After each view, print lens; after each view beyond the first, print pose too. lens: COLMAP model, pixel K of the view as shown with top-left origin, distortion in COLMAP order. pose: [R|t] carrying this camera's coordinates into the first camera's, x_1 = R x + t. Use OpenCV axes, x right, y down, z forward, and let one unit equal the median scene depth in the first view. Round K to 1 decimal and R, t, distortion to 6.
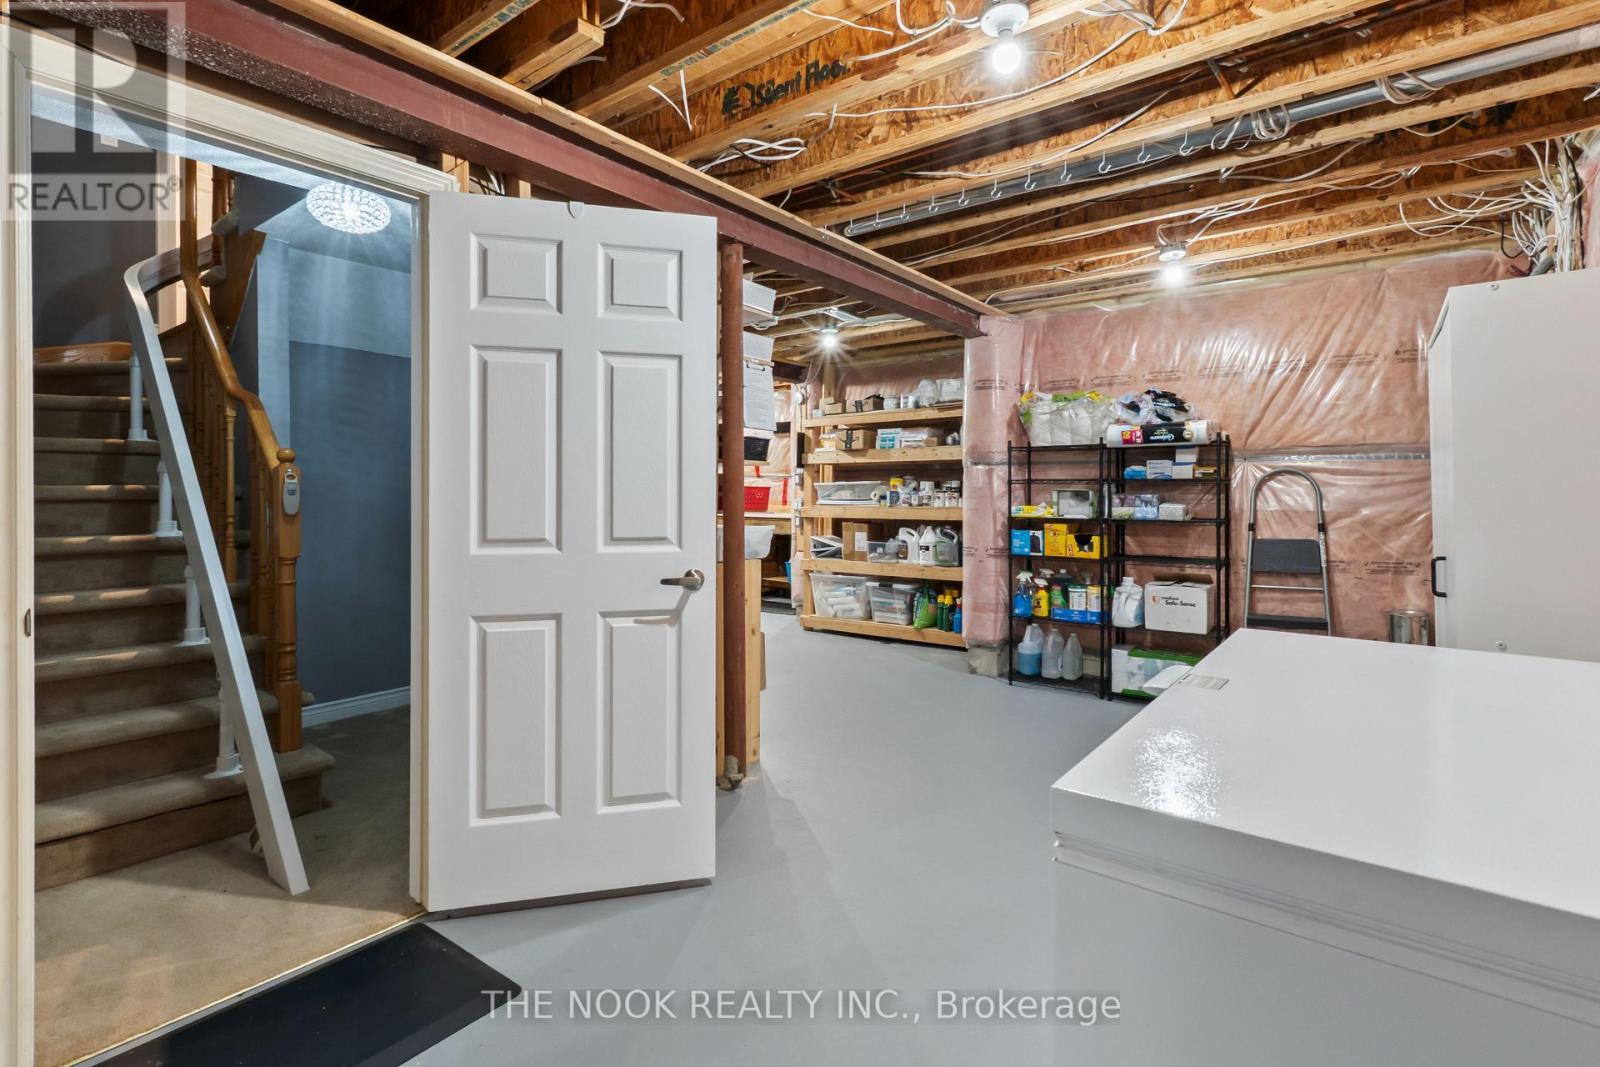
lens RADIAL K [[769.4, 0, 805.4], [0, 769.4, 524.6], [0, 0, 1]] dist [-0.007497, -0.000272]
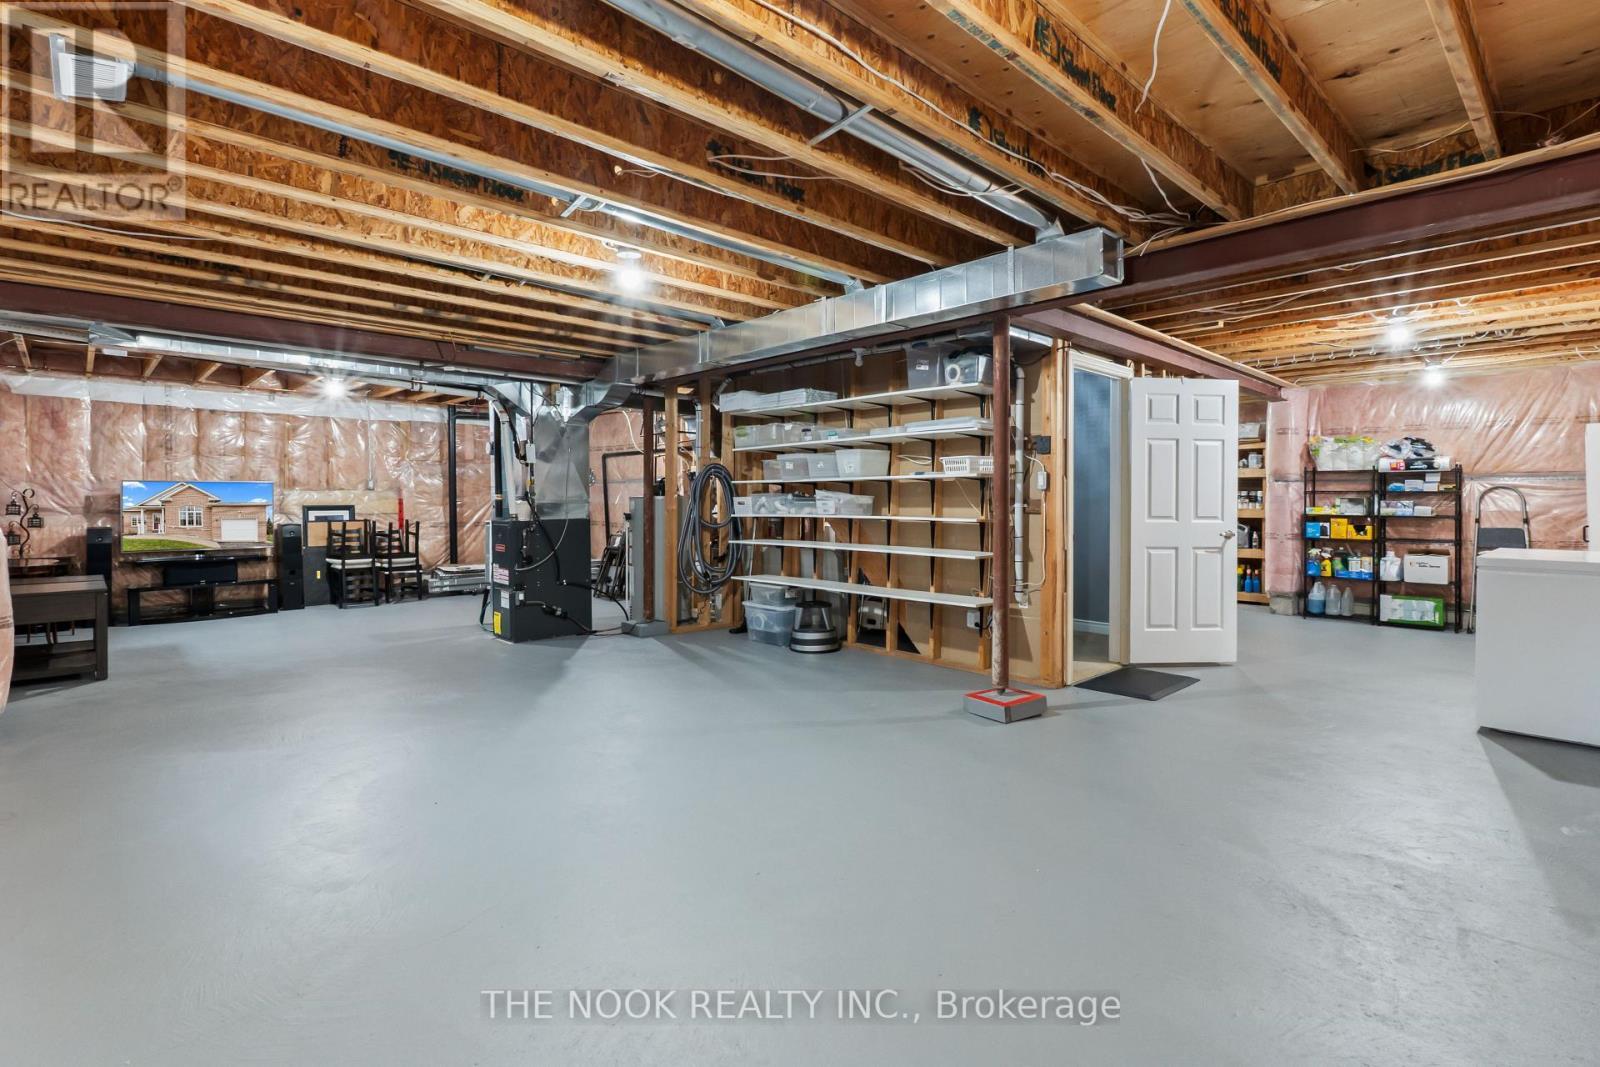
lens RADIAL K [[769.4, 0, 794.1], [0, 769.4, 521.3], [0, 0, 1]] dist [-0.007497, -0.000272]
pose [[0.986830, 0.010268, -0.161433, -0.587661], [-0.012188, 0.999866, -0.010907, 0.039314], [0.161299, 0.012731, 0.986823, -0.837553]]
